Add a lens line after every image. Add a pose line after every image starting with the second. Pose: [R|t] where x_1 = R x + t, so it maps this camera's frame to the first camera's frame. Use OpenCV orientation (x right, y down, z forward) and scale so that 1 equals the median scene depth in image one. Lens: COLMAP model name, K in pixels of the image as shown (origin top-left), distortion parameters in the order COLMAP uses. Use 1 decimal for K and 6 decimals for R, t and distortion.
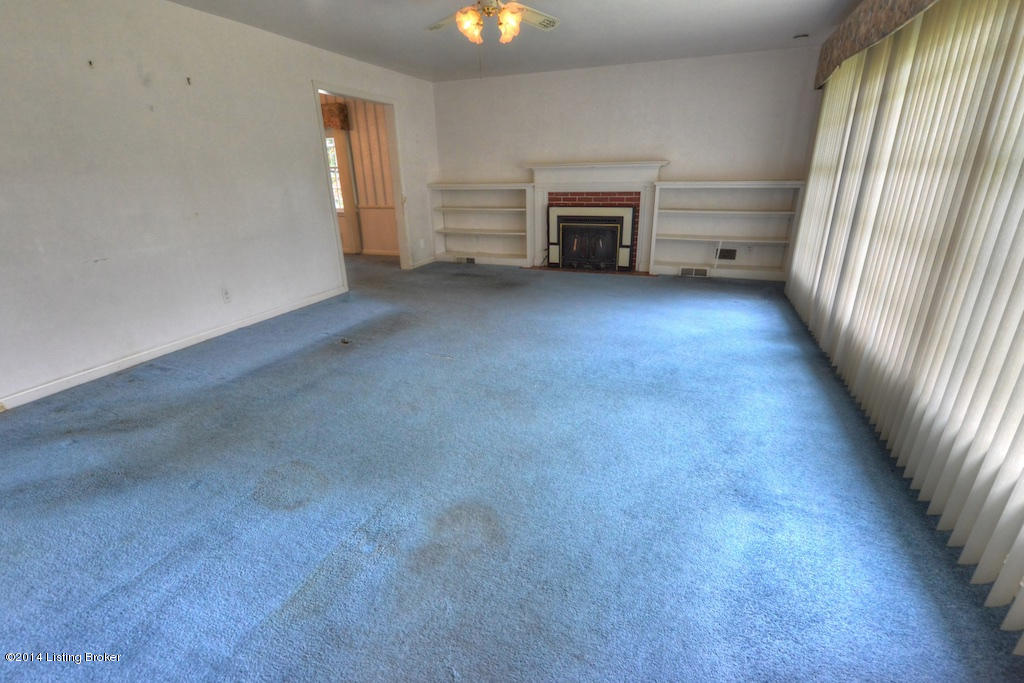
lens RADIAL K [[441.3, 0, 514.8], [0, 441.3, 340.1], [0, 0, 1]] dist [-0.000782, -0.000043]
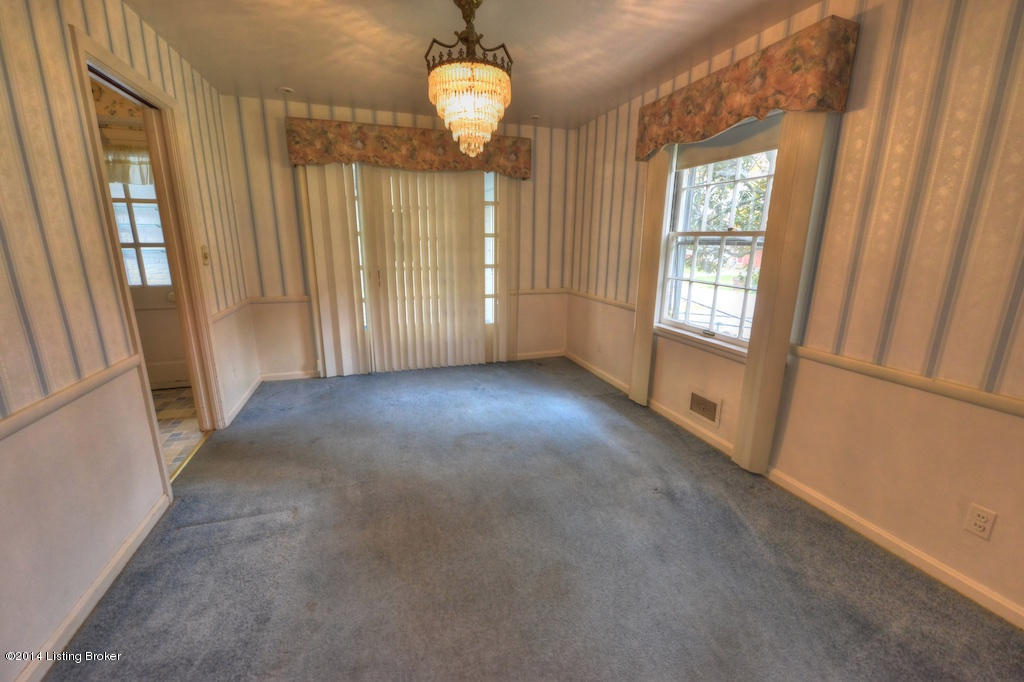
lens RADIAL K [[441.3, 0, 517.7], [0, 441.3, 347.7], [0, 0, 1]] dist [-0.000782, -0.000043]
pose [[0.639561, 0.209874, -0.739536, -0.262787], [-0.298908, 0.954203, 0.012295, -0.262331], [0.708248, 0.213190, 0.673004, 0.676772]]
